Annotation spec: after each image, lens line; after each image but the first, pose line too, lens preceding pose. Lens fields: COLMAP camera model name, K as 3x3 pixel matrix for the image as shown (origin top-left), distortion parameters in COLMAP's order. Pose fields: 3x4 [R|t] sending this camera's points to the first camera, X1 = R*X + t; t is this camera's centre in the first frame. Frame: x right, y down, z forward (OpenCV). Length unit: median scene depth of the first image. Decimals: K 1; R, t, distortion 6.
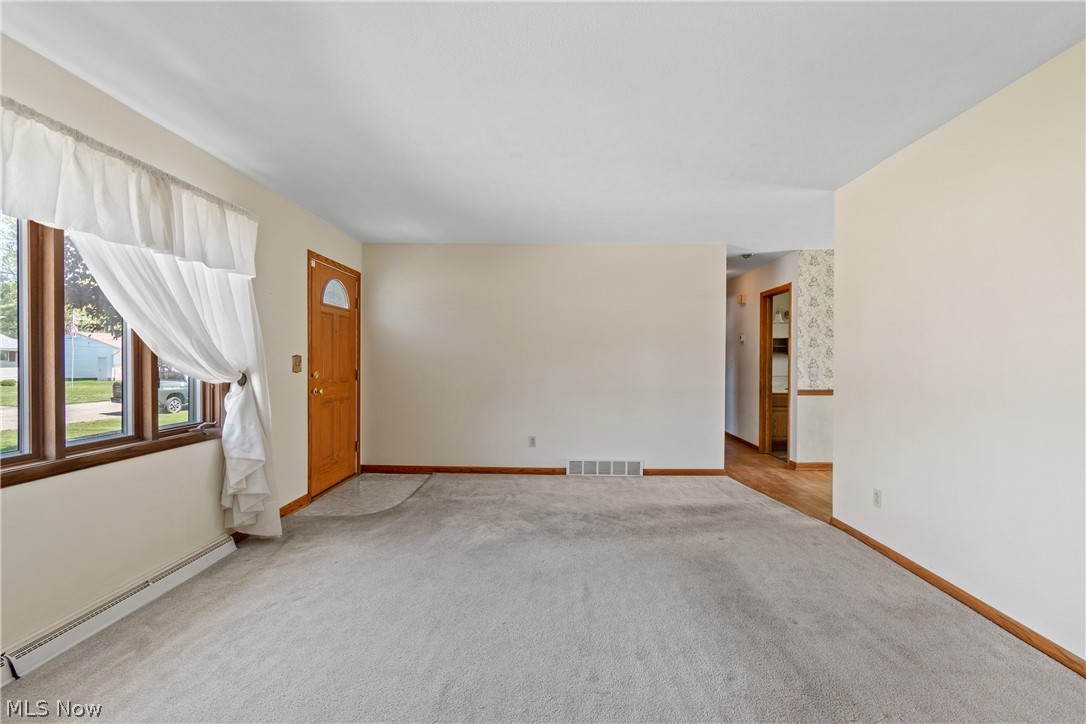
lens RADIAL K [[478.0, 0, 549.7], [0, 478.0, 359.6], [0, 0, 1]] dist [-0.000660, -0.000835]
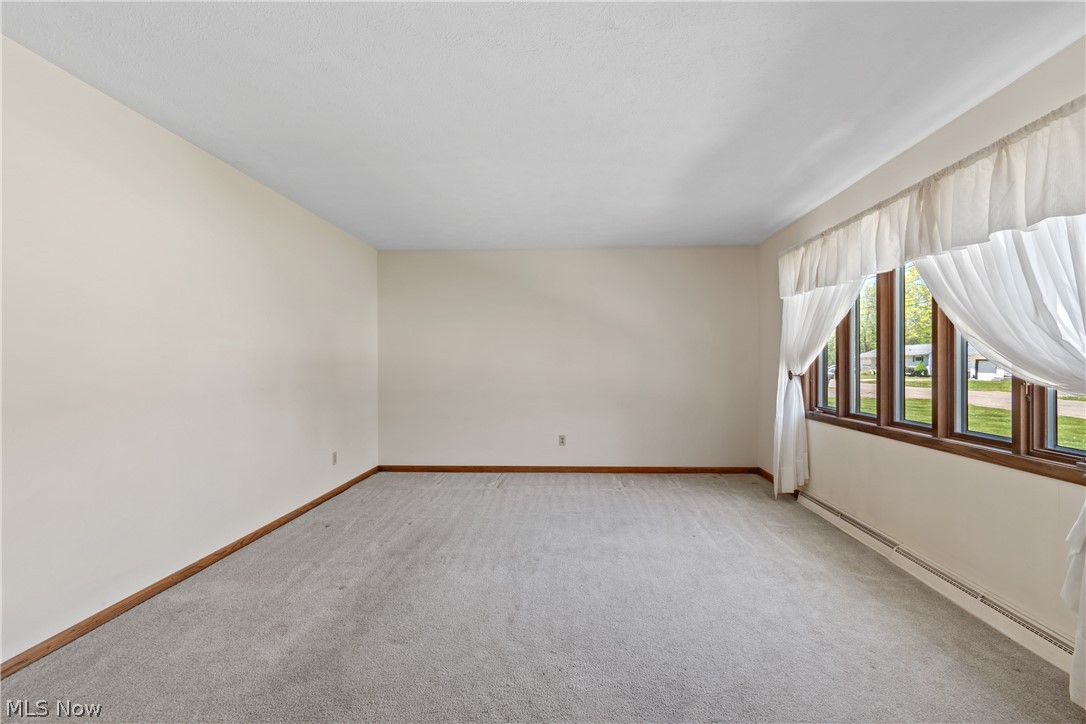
lens RADIAL K [[478.0, 0, 549.7], [0, 478.0, 359.6], [0, 0, 1]] dist [-0.000660, -0.000835]
pose [[-0.999472, 0.000609, 0.032472, -0.025800], [0.000623, 1.000000, 0.000423, -0.001321], [-0.032471, 0.000443, -0.999473, 2.163448]]
